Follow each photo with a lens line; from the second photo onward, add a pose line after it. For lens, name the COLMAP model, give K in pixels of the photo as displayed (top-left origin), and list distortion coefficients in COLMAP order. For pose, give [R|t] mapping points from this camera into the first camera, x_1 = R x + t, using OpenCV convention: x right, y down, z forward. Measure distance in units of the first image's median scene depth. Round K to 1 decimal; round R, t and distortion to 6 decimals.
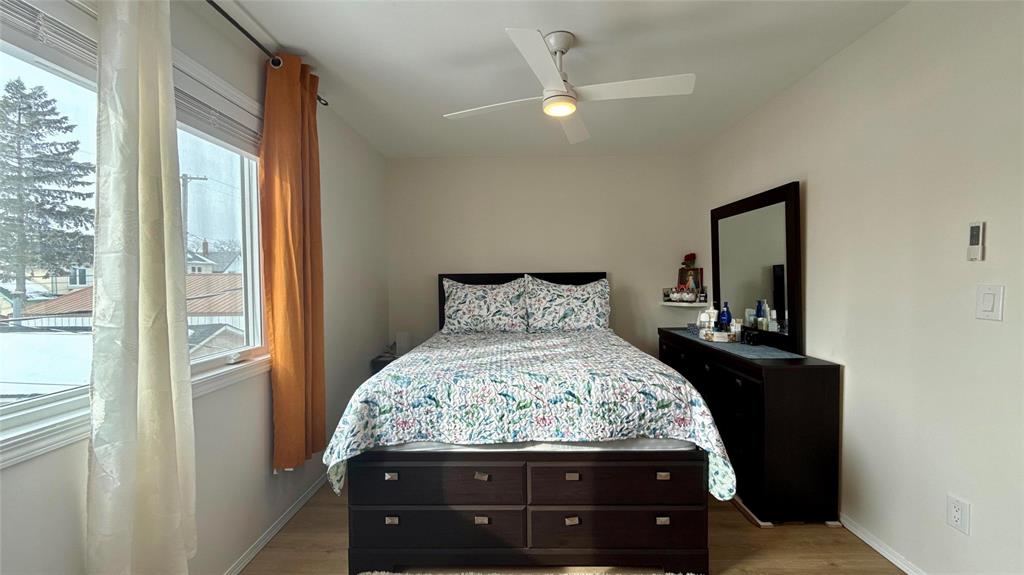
lens RADIAL K [[407.2, 0, 514.0], [0, 407.2, 289.8], [0, 0, 1]] dist [-0.001216, -0.000305]
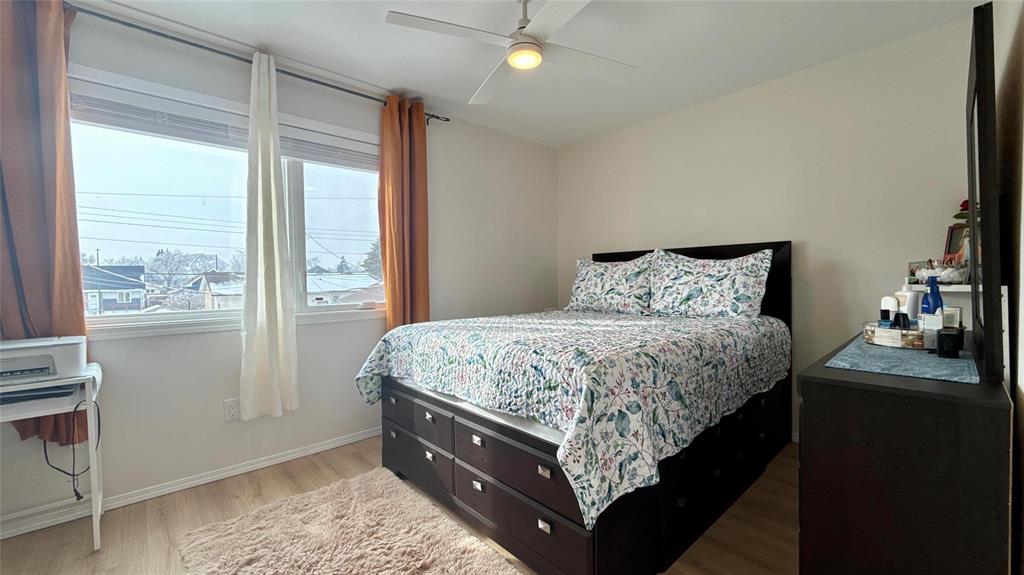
lens RADIAL K [[407.2, 0, 514.0], [0, 407.2, 289.8], [0, 0, 1]] dist [-0.001216, -0.000305]
pose [[0.684970, 0.021960, -0.728240, 0.556241], [-0.014589, 0.999759, 0.016426, 0.048368], [0.728425, -0.000627, 0.685125, 0.240507]]
